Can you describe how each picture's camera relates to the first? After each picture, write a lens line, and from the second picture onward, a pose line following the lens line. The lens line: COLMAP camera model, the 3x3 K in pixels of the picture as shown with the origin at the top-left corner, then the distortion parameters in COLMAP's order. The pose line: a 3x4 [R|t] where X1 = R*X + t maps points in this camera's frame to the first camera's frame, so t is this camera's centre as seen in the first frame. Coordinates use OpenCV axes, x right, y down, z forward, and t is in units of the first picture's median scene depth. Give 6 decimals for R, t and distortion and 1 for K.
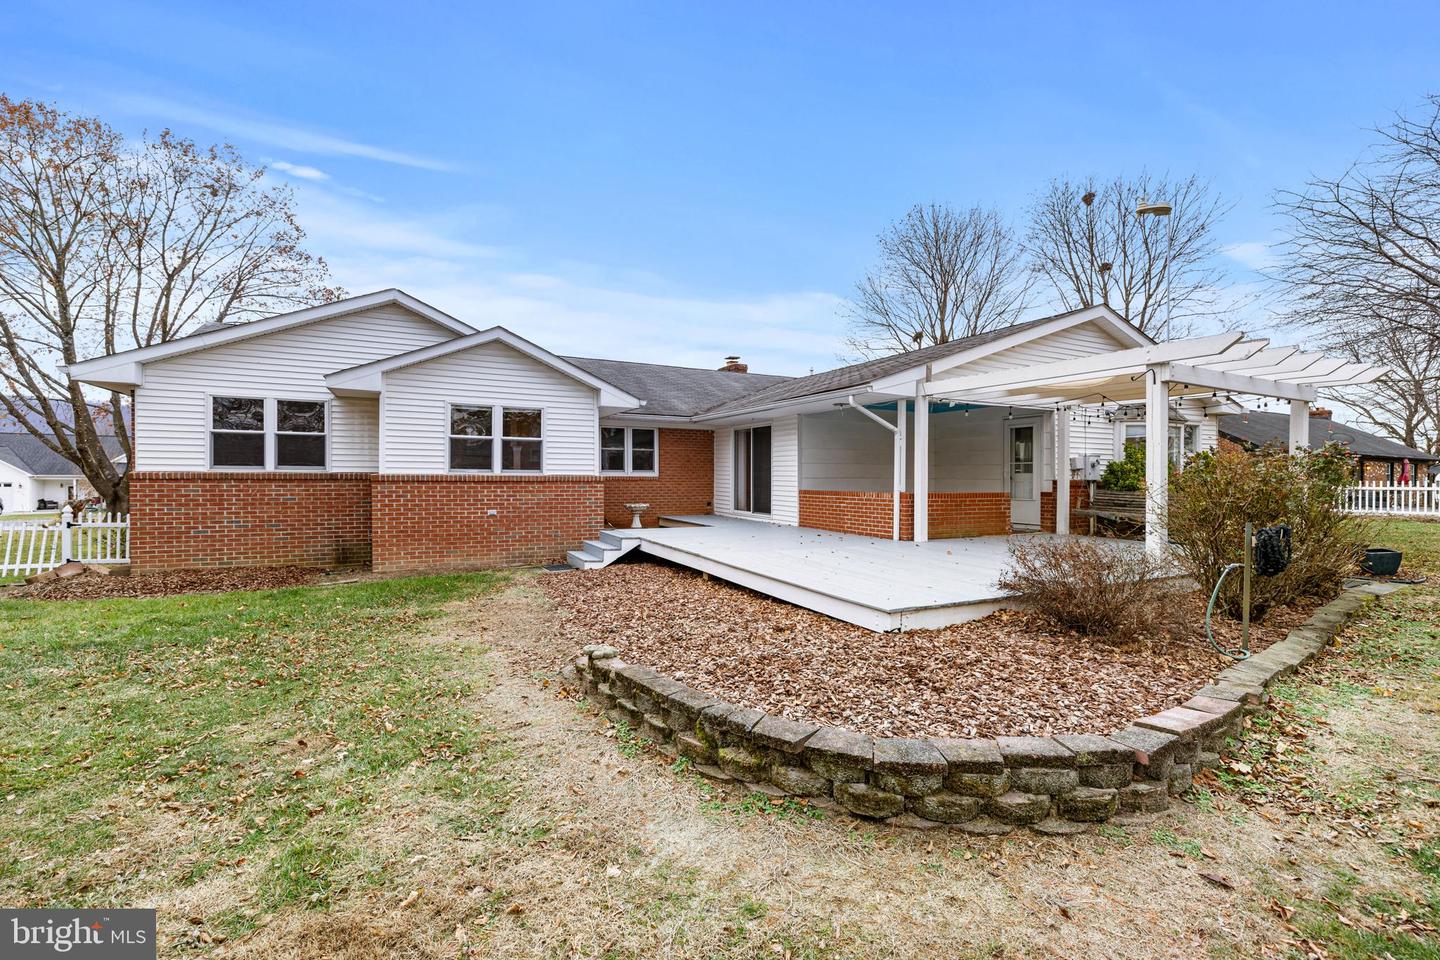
lens RADIAL K [[604.5, 0, 718.3], [0, 604.5, 470.3], [0, 0, 1]] dist [0.003182, 0.000138]
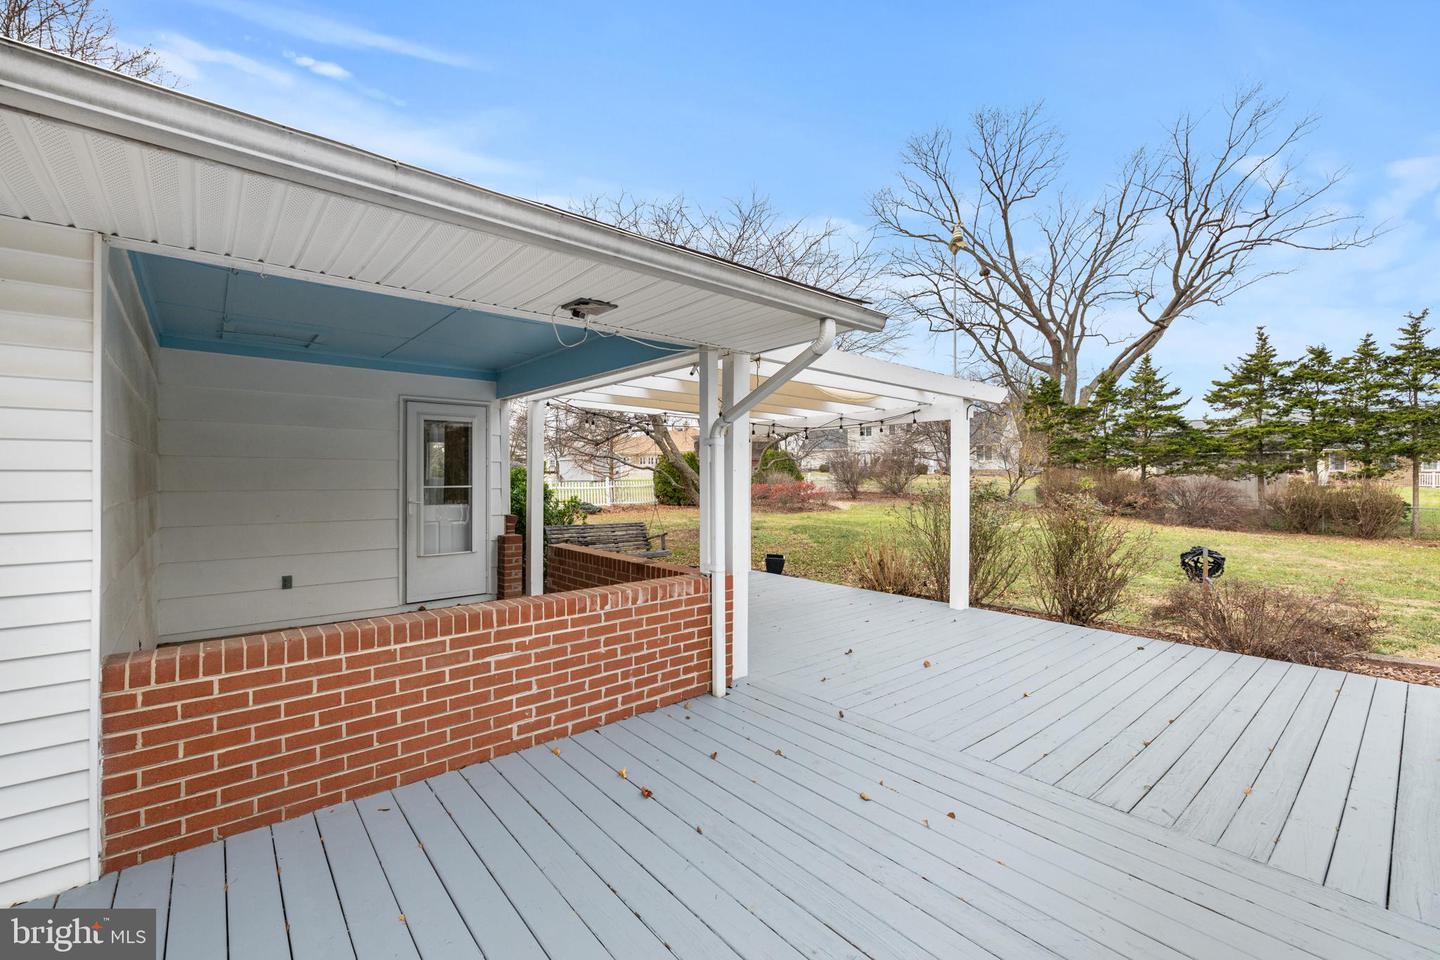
lens RADIAL K [[604.5, 0, 718.8], [0, 604.5, 478.5], [0, 0, 1]] dist [0.003182, 0.000138]
pose [[-0.232784, -0.008110, 0.972495, -0.084084], [-0.008450, 0.999944, 0.006316, -0.026615], [-0.972492, -0.006747, -0.232840, 0.927983]]
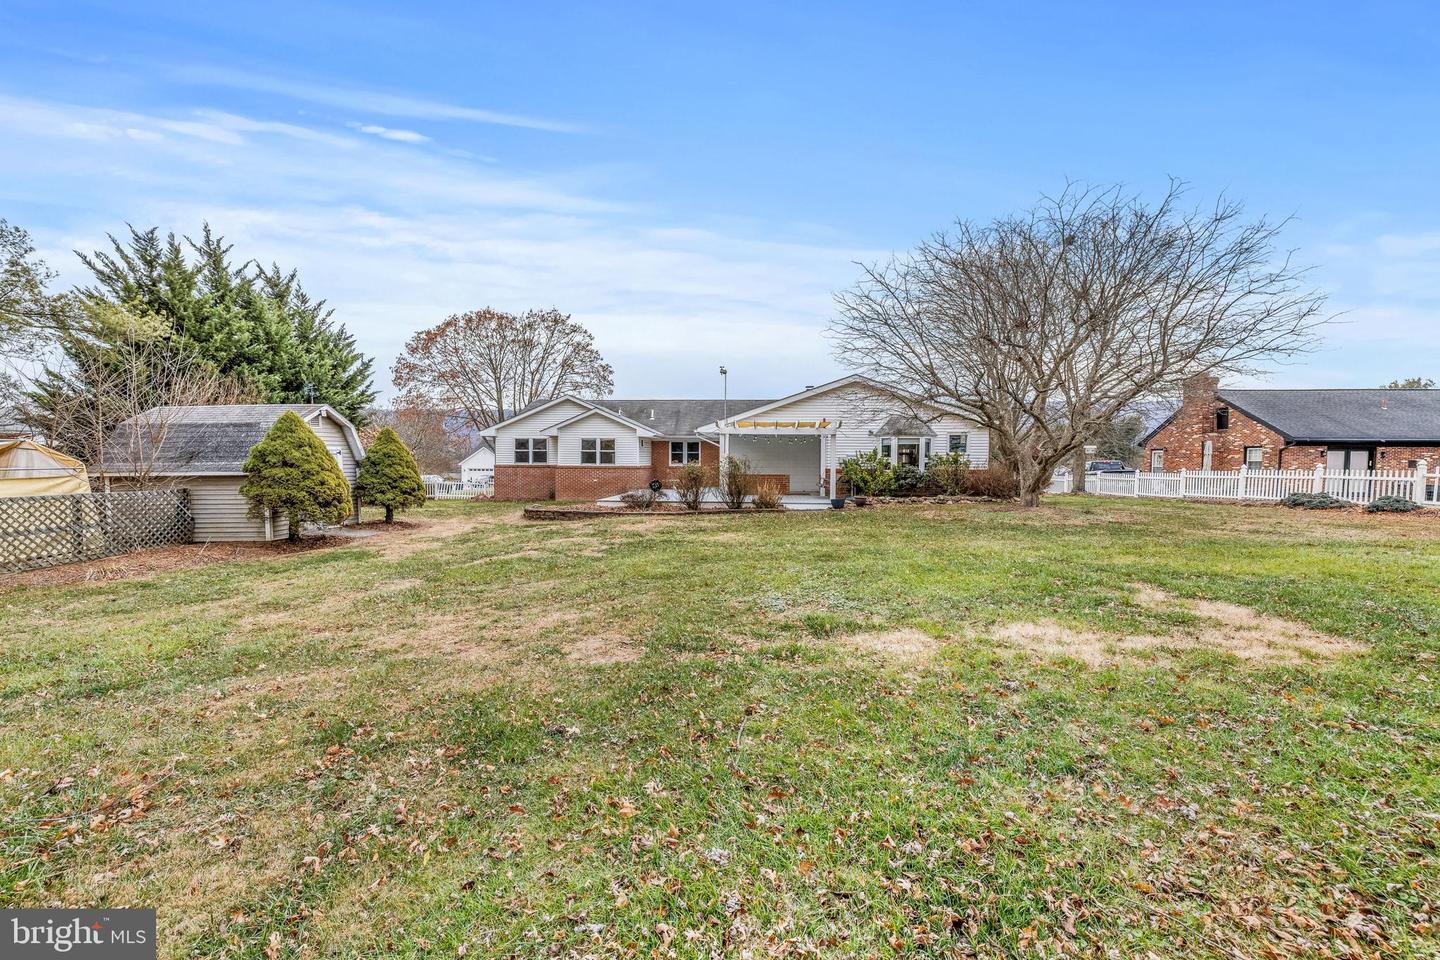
lens RADIAL K [[604.5, 0, 706.8], [0, 604.5, 467.9], [0, 0, 1]] dist [0.003182, 0.000138]
pose [[0.849632, 0.002518, -0.527370, 1.199215], [0.005967, 0.999879, 0.014388, -0.014406], [0.527342, -0.015371, 0.849514, -0.802476]]
